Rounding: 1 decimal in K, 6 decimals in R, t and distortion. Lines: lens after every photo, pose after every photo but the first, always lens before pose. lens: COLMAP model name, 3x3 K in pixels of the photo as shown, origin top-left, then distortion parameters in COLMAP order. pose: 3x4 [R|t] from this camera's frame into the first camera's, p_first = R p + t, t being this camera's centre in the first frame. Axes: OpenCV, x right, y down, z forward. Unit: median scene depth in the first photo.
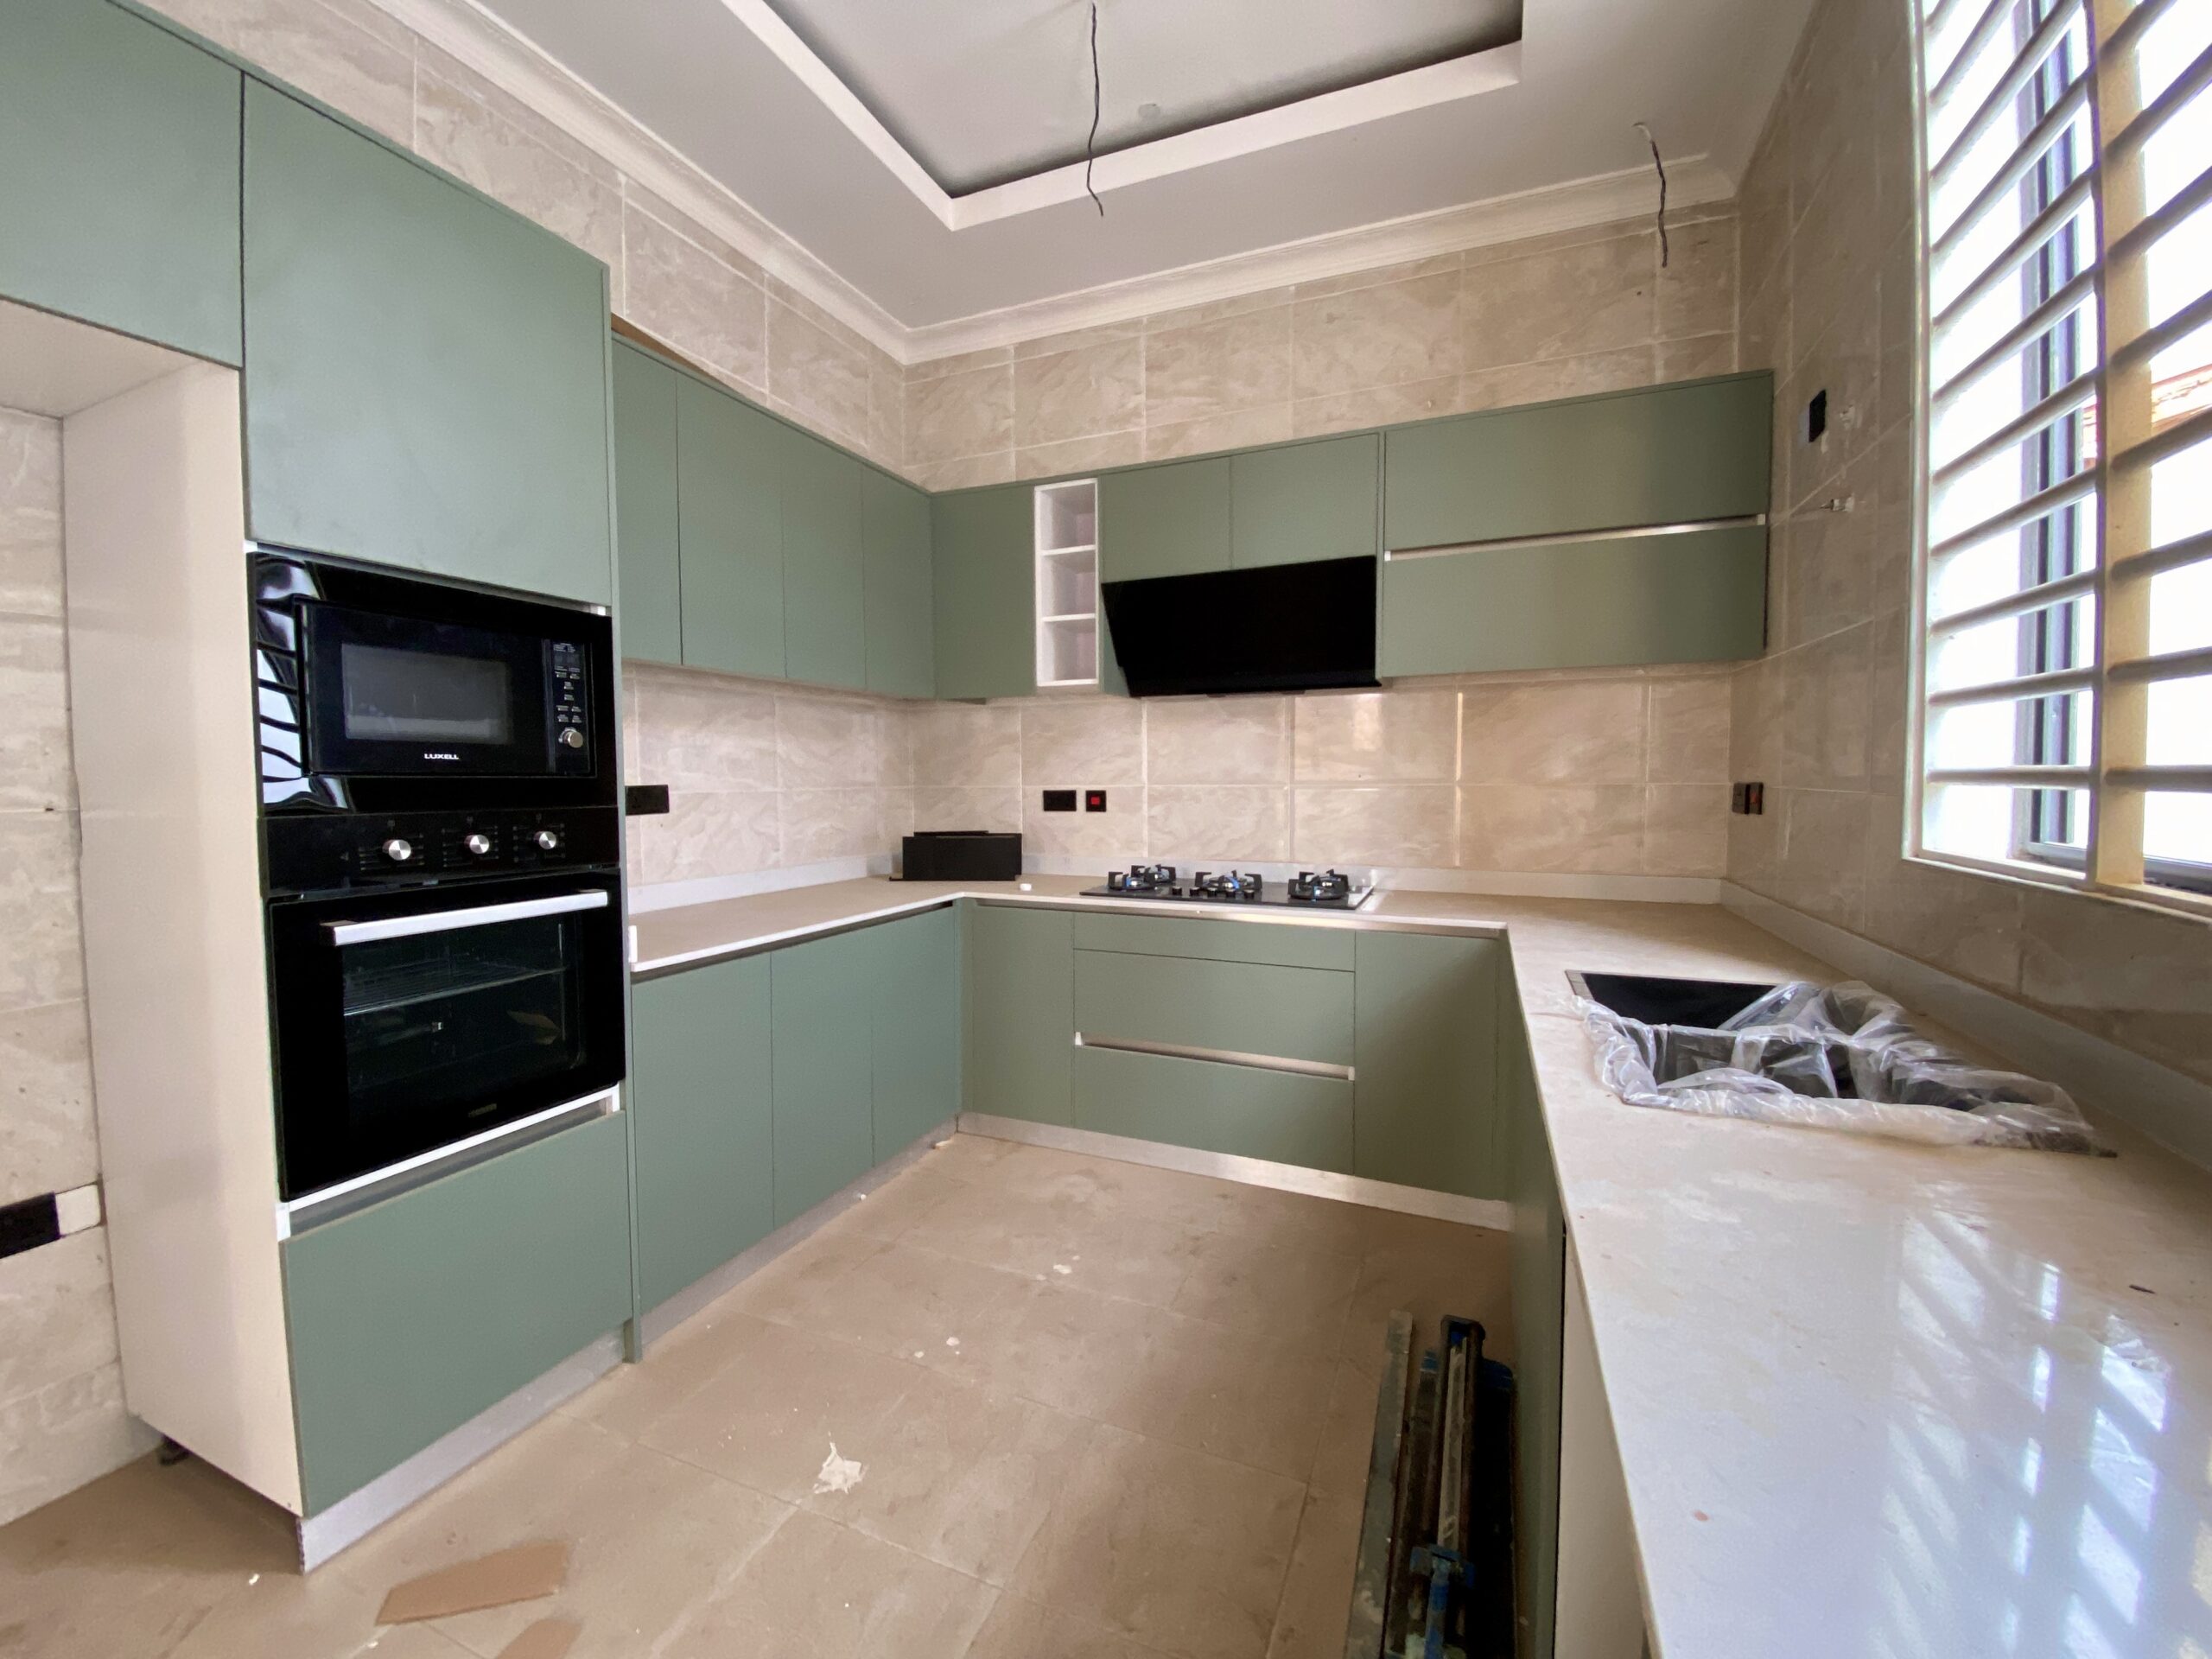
lens RADIAL K [[895.0, 0, 1106.0], [0, 895.0, 829.5], [0, 0, 1]] dist [0.033172, -0.026684]
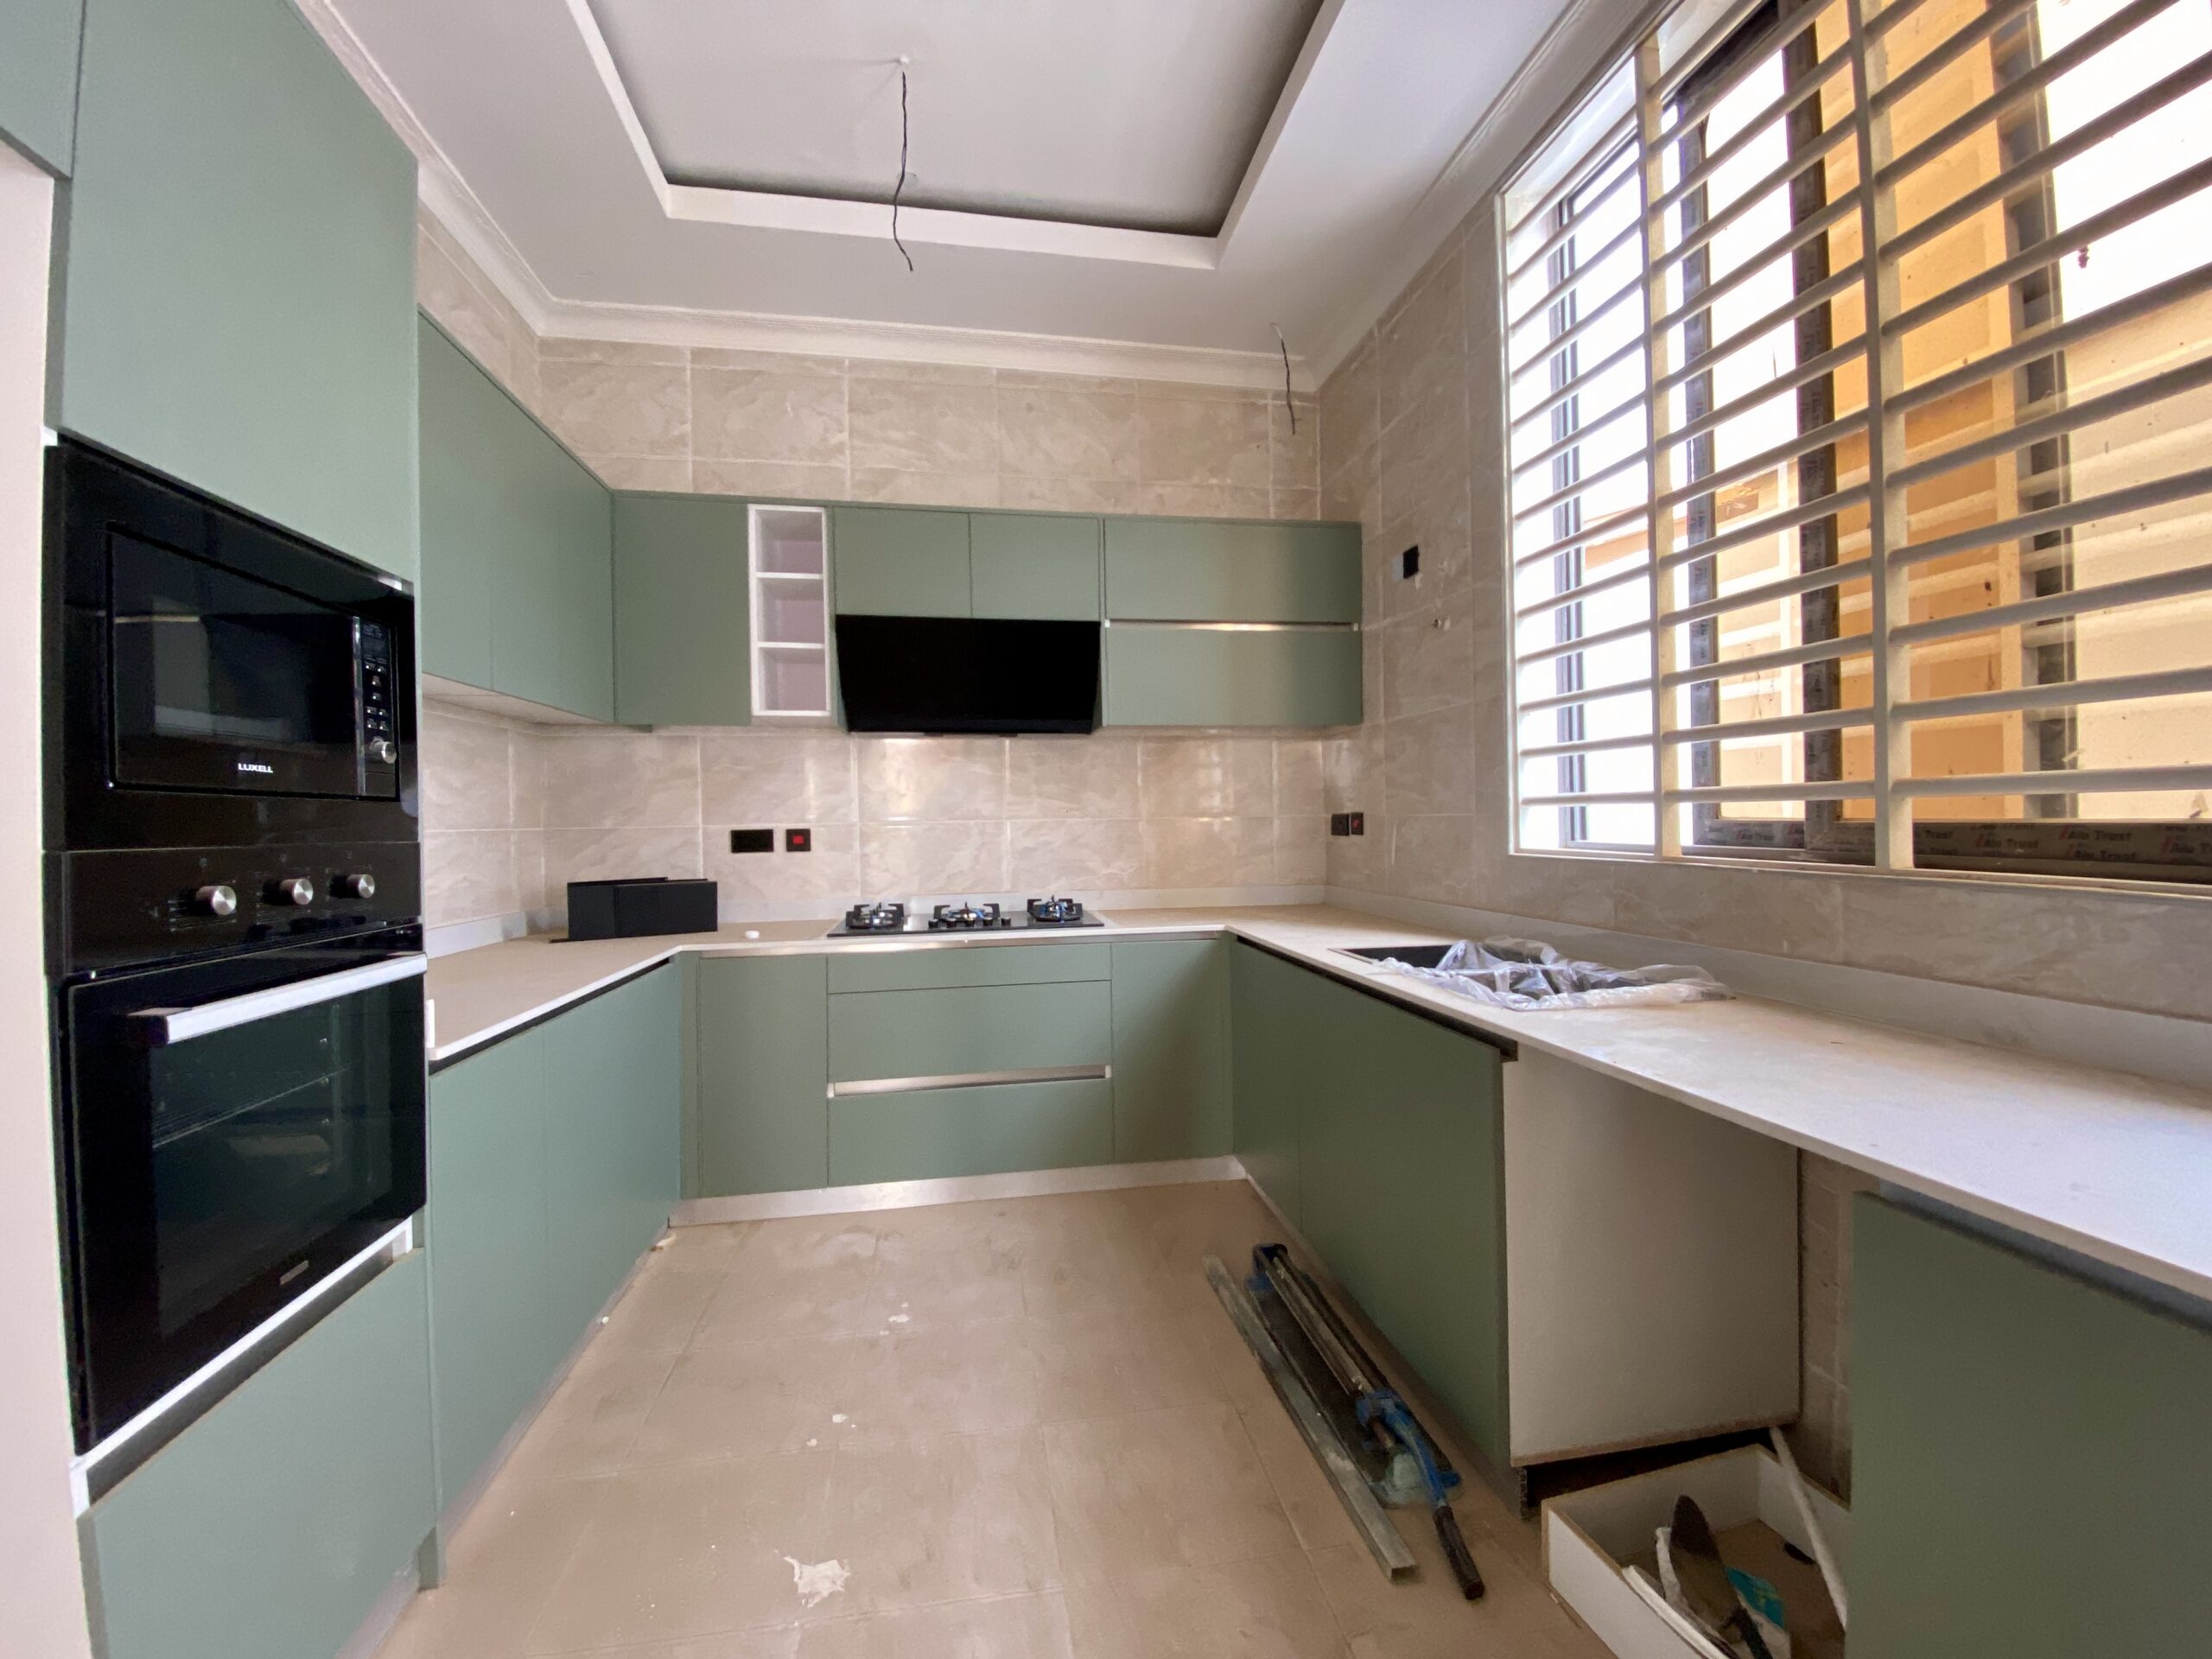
lens RADIAL K [[897.8, 0, 1101.8], [0, 897.8, 828.7], [0, 0, 1]] dist [0.018784, -0.017986]
pose [[0.846655, -0.013366, 0.531974, -0.287588], [0.043222, 0.998109, -0.043712, 0.013357], [-0.530384, 0.060002, 0.845632, 0.031321]]
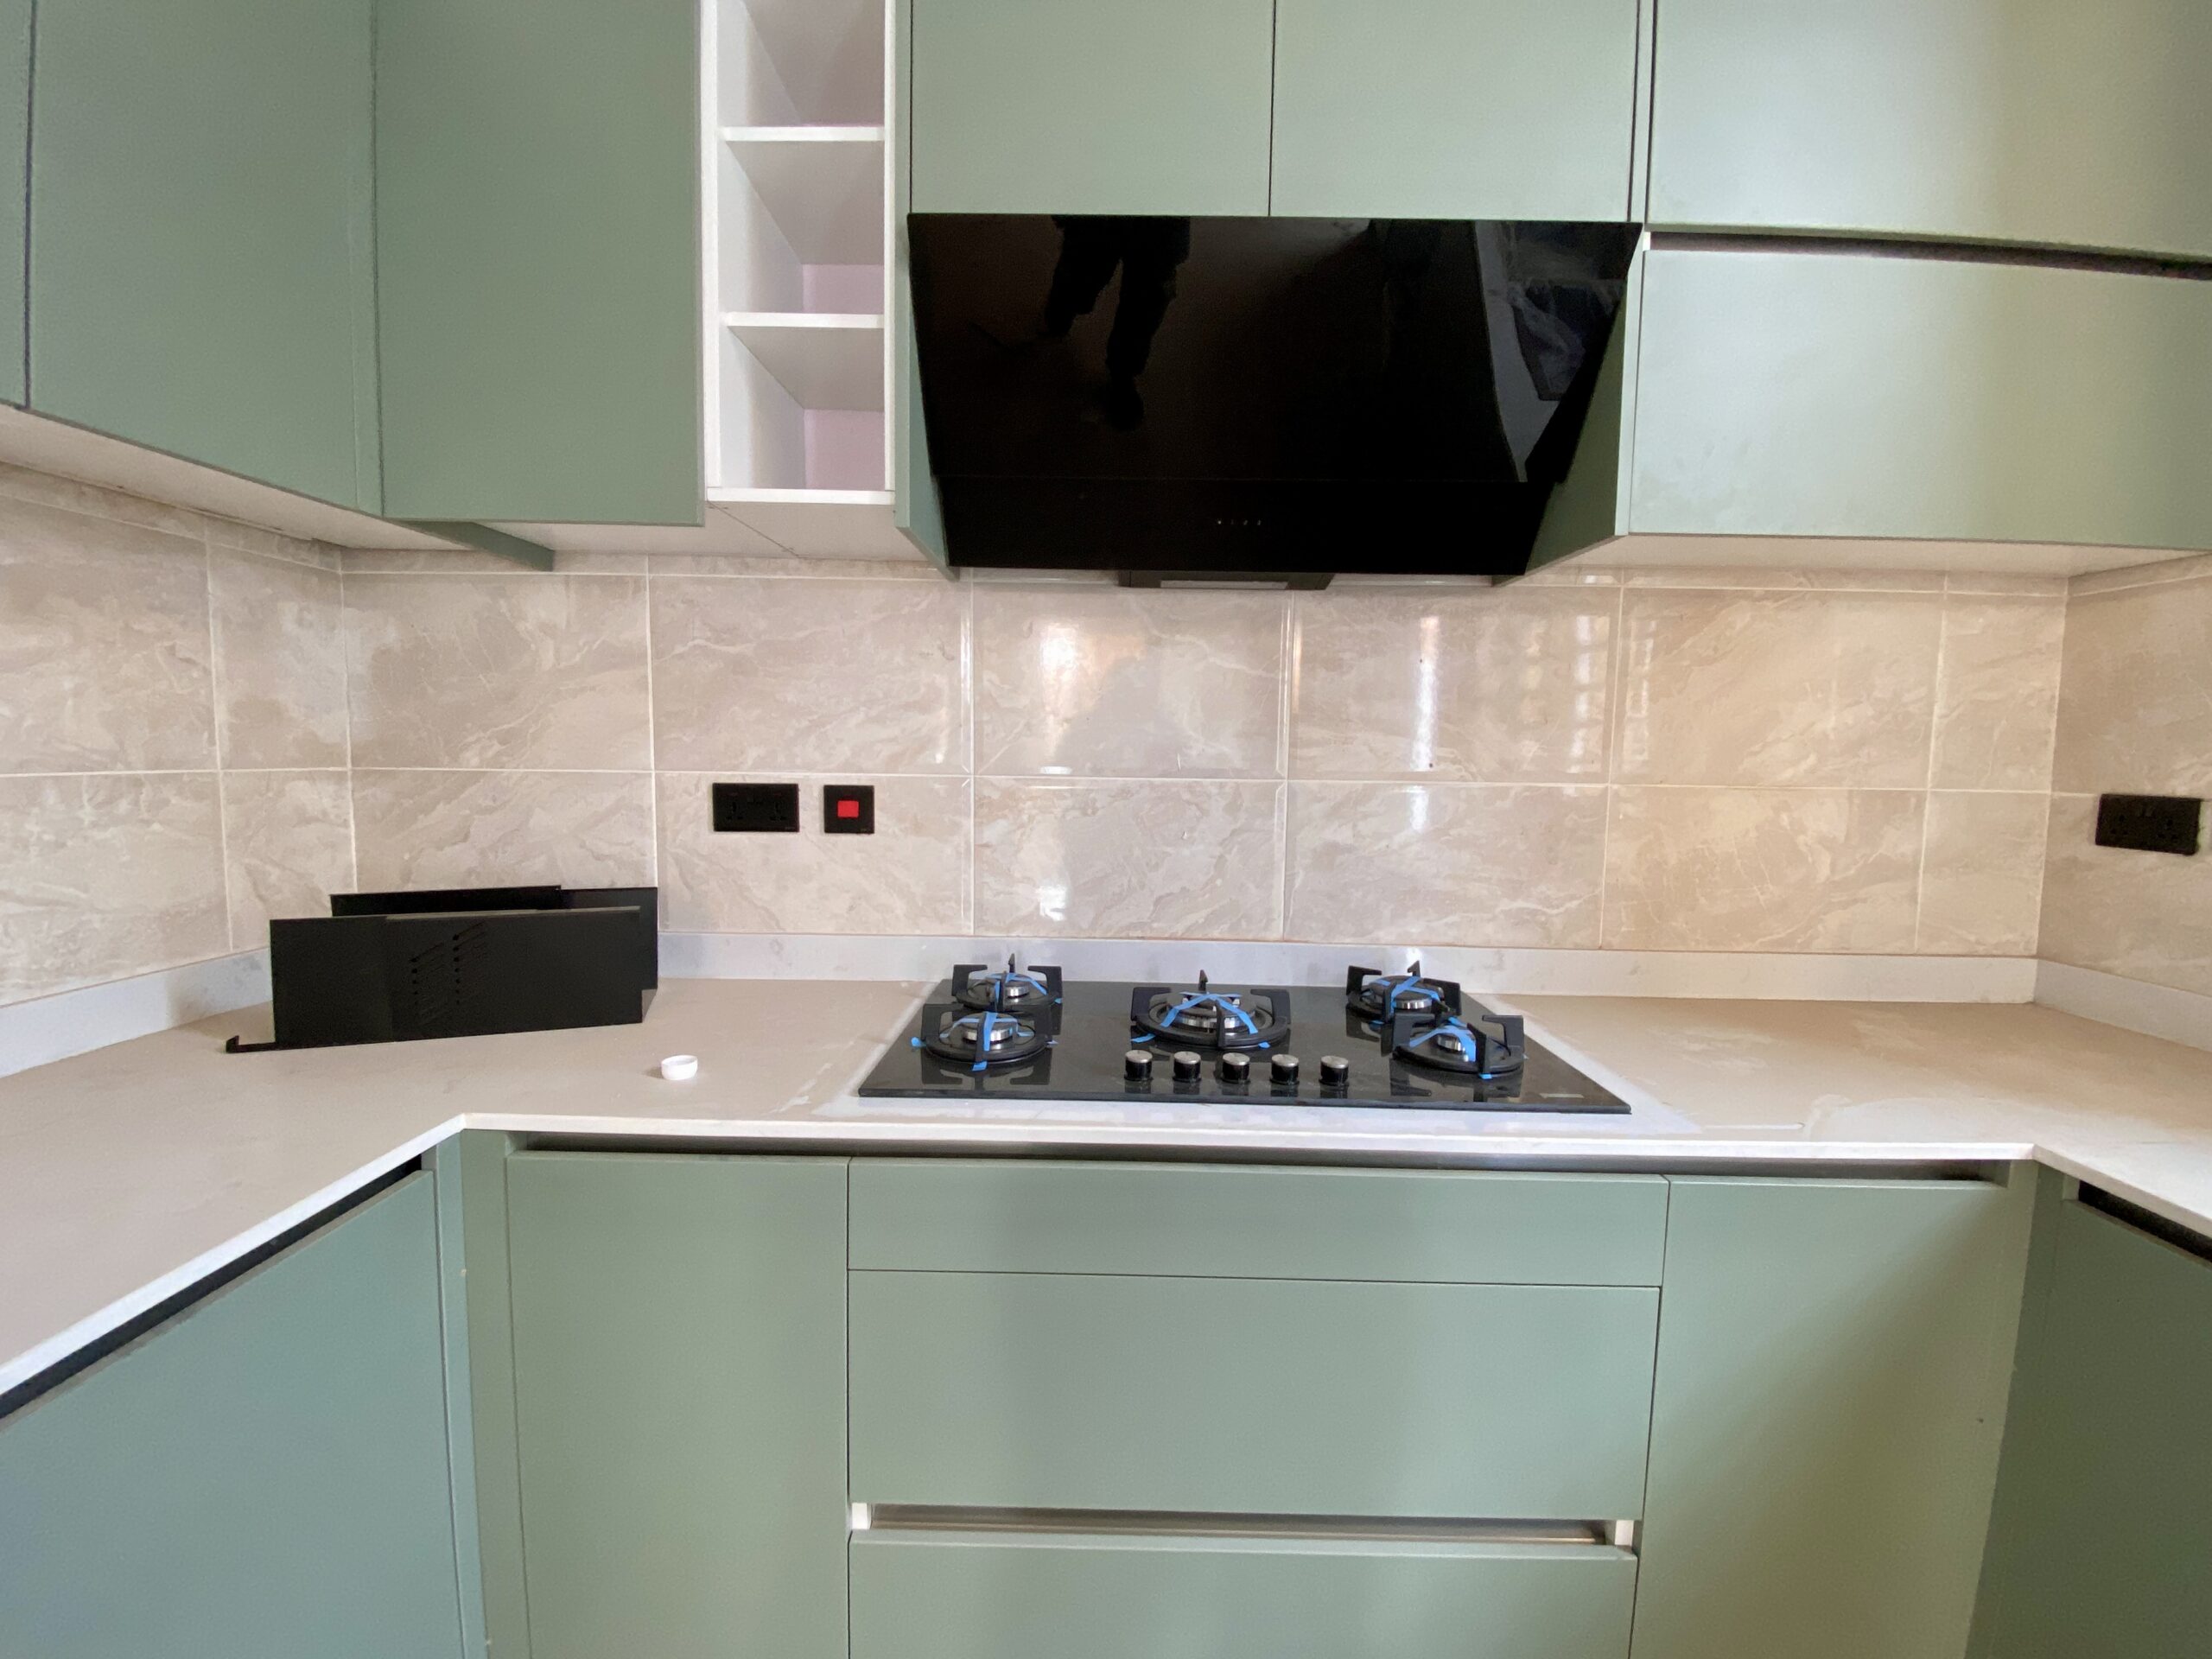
lens RADIAL K [[895.0, 0, 1106.0], [0, 895.0, 829.5], [0, 0, 1]] dist [0.033172, -0.026684]
pose [[0.927026, -0.009834, 0.374868, -0.069821], [0.000564, 0.999691, 0.024831, -0.038628], [-0.374997, -0.022808, 0.926746, 0.637653]]
